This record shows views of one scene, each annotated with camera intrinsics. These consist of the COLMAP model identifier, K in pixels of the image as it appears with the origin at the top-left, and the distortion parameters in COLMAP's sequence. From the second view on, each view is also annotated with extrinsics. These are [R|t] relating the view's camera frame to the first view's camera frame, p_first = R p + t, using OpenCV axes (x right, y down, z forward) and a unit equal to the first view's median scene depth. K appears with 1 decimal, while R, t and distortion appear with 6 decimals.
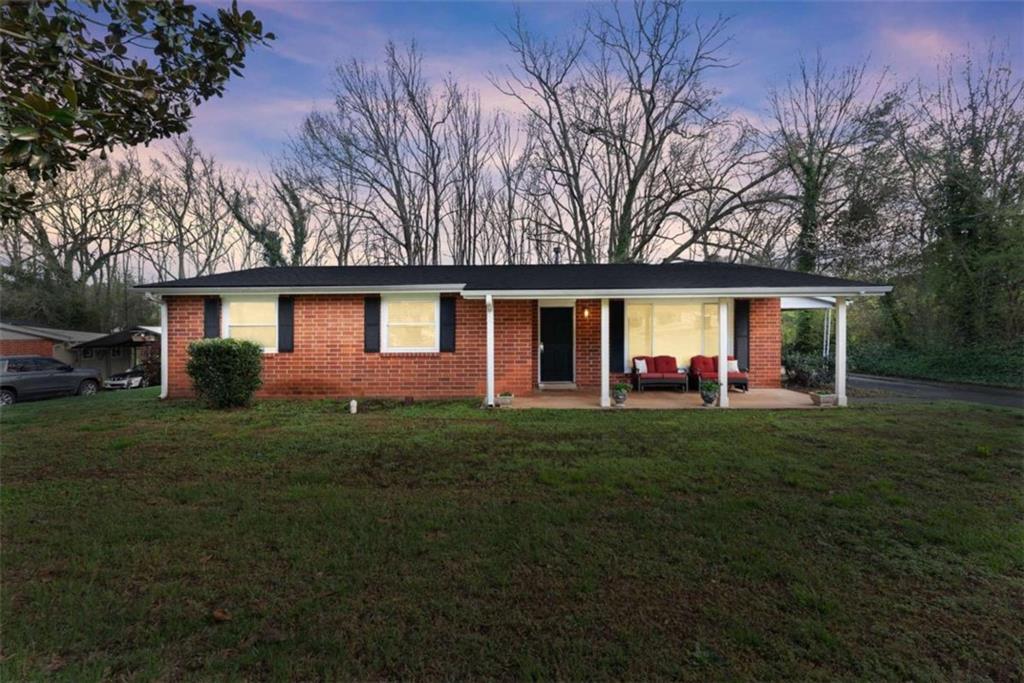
lens RADIAL K [[411.3, 0, 512.0], [0, 411.3, 341.5], [0, 0, 1]] dist [0.001664, 0.000161]
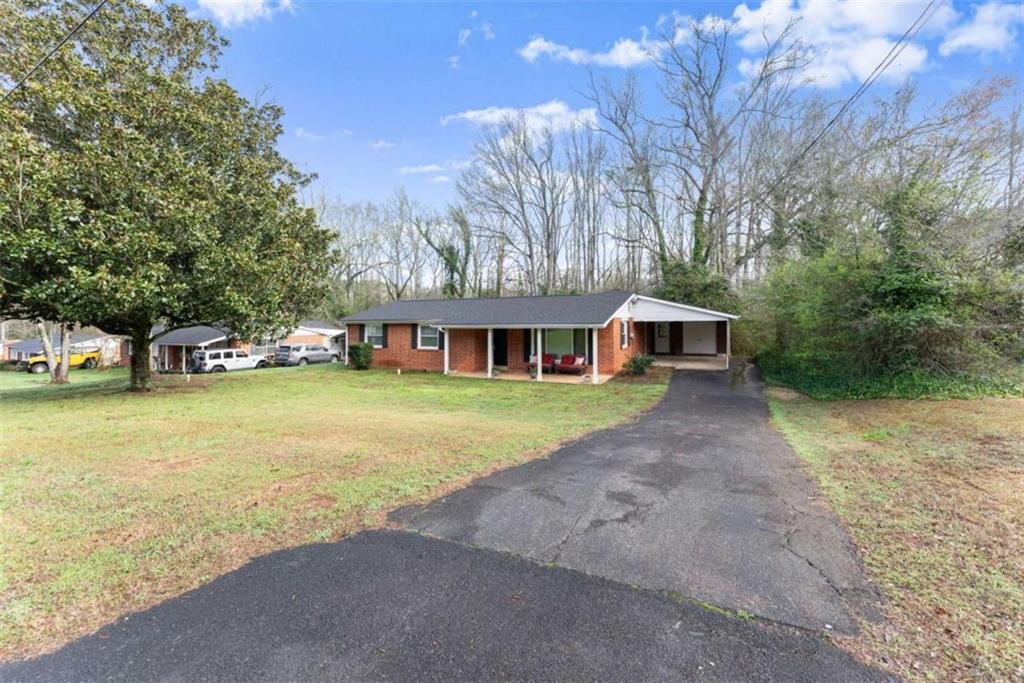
lens RADIAL K [[411.3, 0, 512.0], [0, 411.3, 341.5], [0, 0, 1]] dist [0.001664, 0.000161]
pose [[0.902489, 0.020881, -0.430207, 1.130253], [-0.002328, 0.999046, 0.043608, -0.116955], [0.430707, -0.038354, 0.901676, -0.821479]]
